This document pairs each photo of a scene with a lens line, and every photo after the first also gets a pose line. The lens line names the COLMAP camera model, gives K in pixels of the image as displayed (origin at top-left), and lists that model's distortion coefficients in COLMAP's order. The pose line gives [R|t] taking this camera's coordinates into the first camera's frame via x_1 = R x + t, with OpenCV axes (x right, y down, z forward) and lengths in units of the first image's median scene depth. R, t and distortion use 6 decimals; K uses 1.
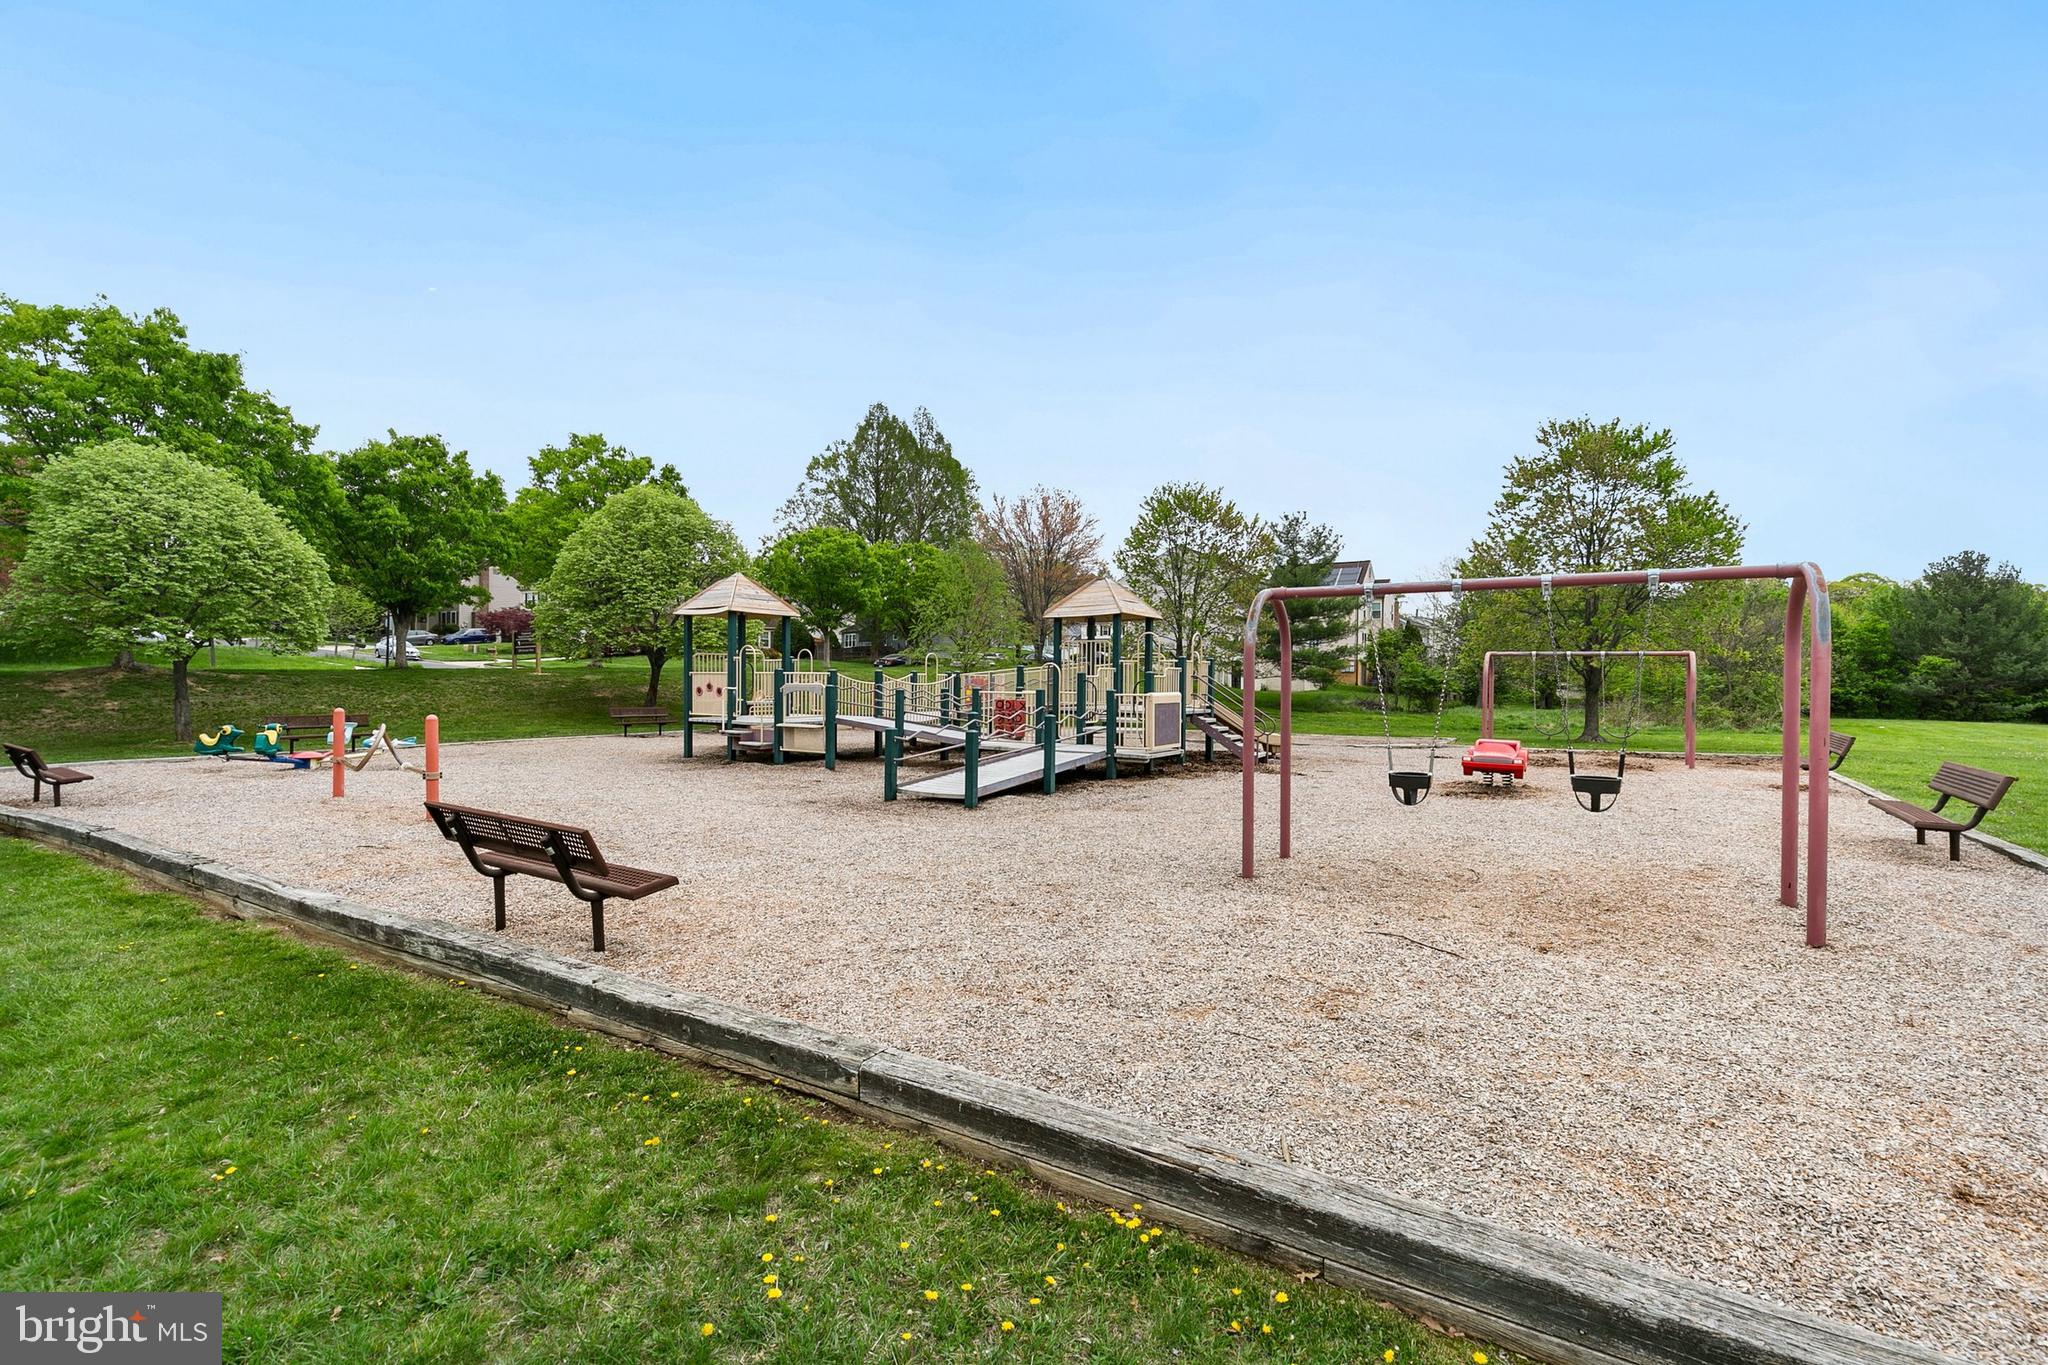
lens RADIAL K [[947.6, 0, 1026.5], [0, 947.6, 683.7], [0, 0, 1]] dist [-0.002156, -0.000218]
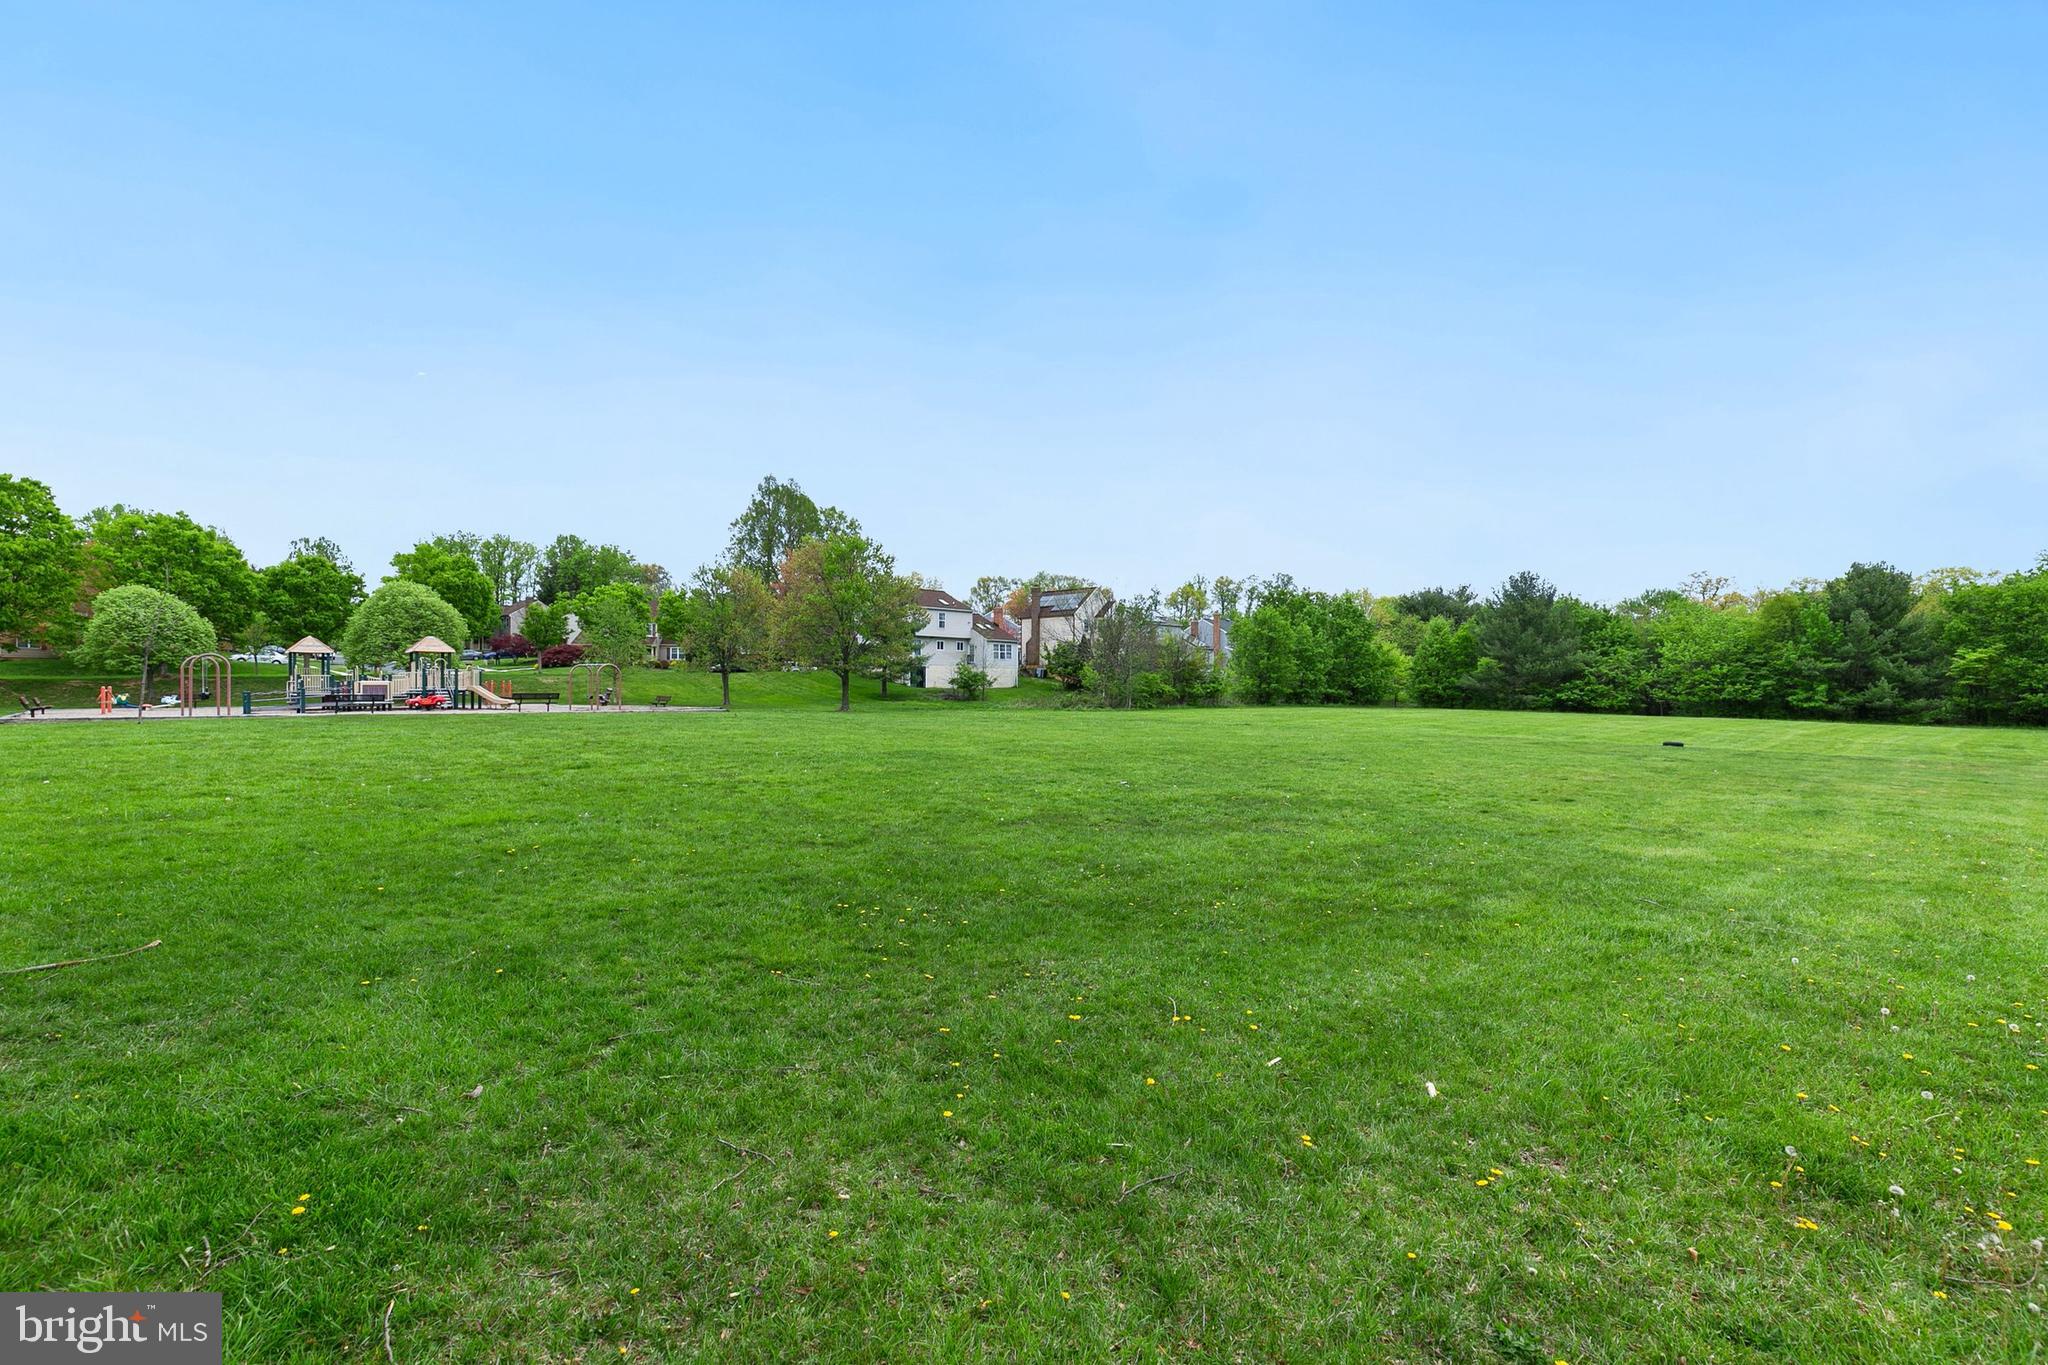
lens RADIAL K [[947.6, 0, 1020.2], [0, 947.6, 682.9], [0, 0, 1]] dist [-0.002156, -0.000218]
pose [[0.979248, -0.007078, -0.202543, 0.633852], [0.005079, 0.999933, -0.010389, 0.014169], [0.202603, 0.009145, 0.979218, -0.330497]]
